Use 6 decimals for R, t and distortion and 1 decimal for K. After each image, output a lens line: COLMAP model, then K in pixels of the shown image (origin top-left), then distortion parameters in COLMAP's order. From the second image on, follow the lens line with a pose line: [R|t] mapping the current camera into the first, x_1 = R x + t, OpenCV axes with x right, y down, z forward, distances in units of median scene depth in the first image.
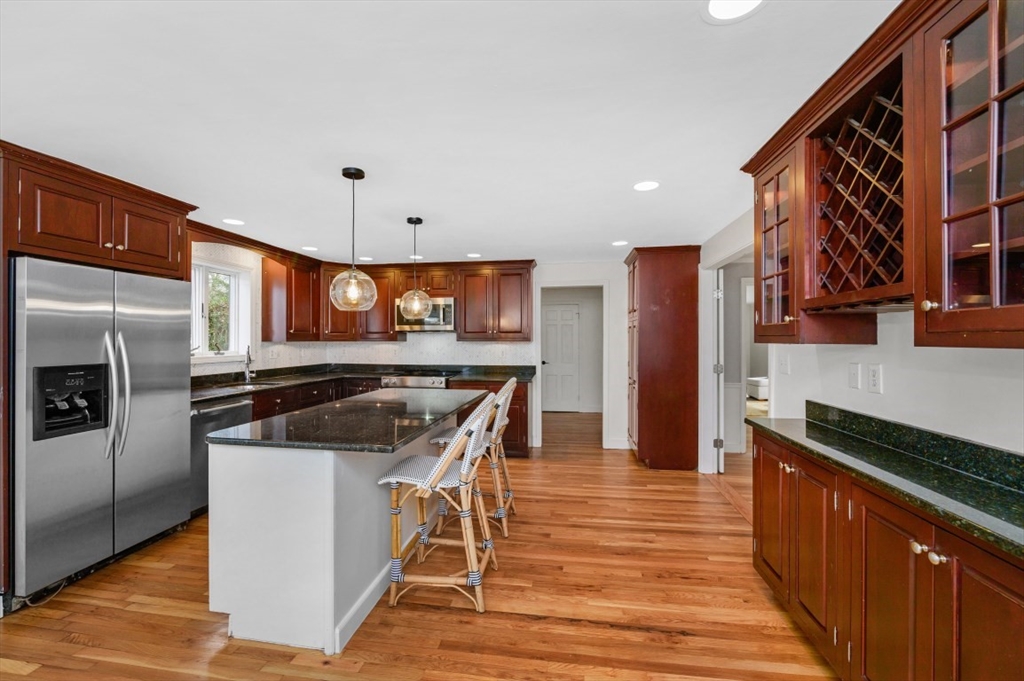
lens RADIAL K [[407.2, 0, 512.9], [0, 407.2, 339.1], [0, 0, 1]] dist [0.006311, 0.000014]
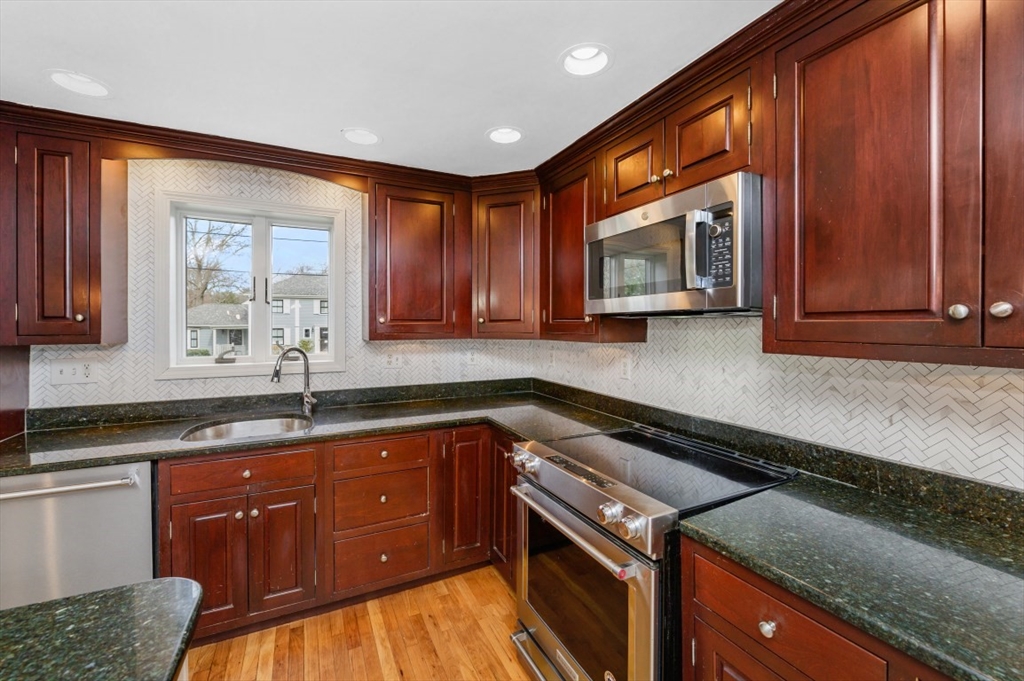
lens RADIAL K [[407.2, 0, 514.8], [0, 407.2, 330.1], [0, 0, 1]] dist [0.006311, 0.000014]
pose [[0.557985, 0.008223, -0.829811, -0.023465], [0.002747, 0.999927, 0.011756, -0.012967], [0.829847, -0.008839, 0.557921, 0.875674]]
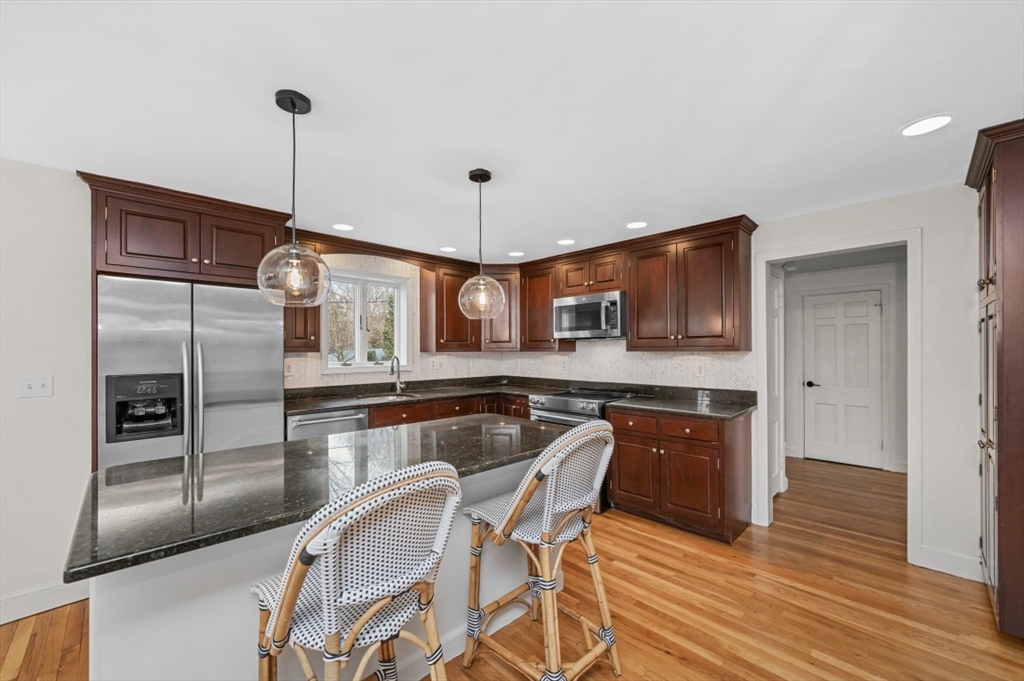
lens RADIAL K [[407.2, 0, 516.1], [0, 407.2, 347.4], [0, 0, 1]] dist [0.006311, 0.000014]
pose [[0.801737, -0.008077, -0.597622, 0.161351], [0.004851, 0.999964, -0.007006, 0.003124], [0.597657, 0.002718, 0.801747, 0.357320]]
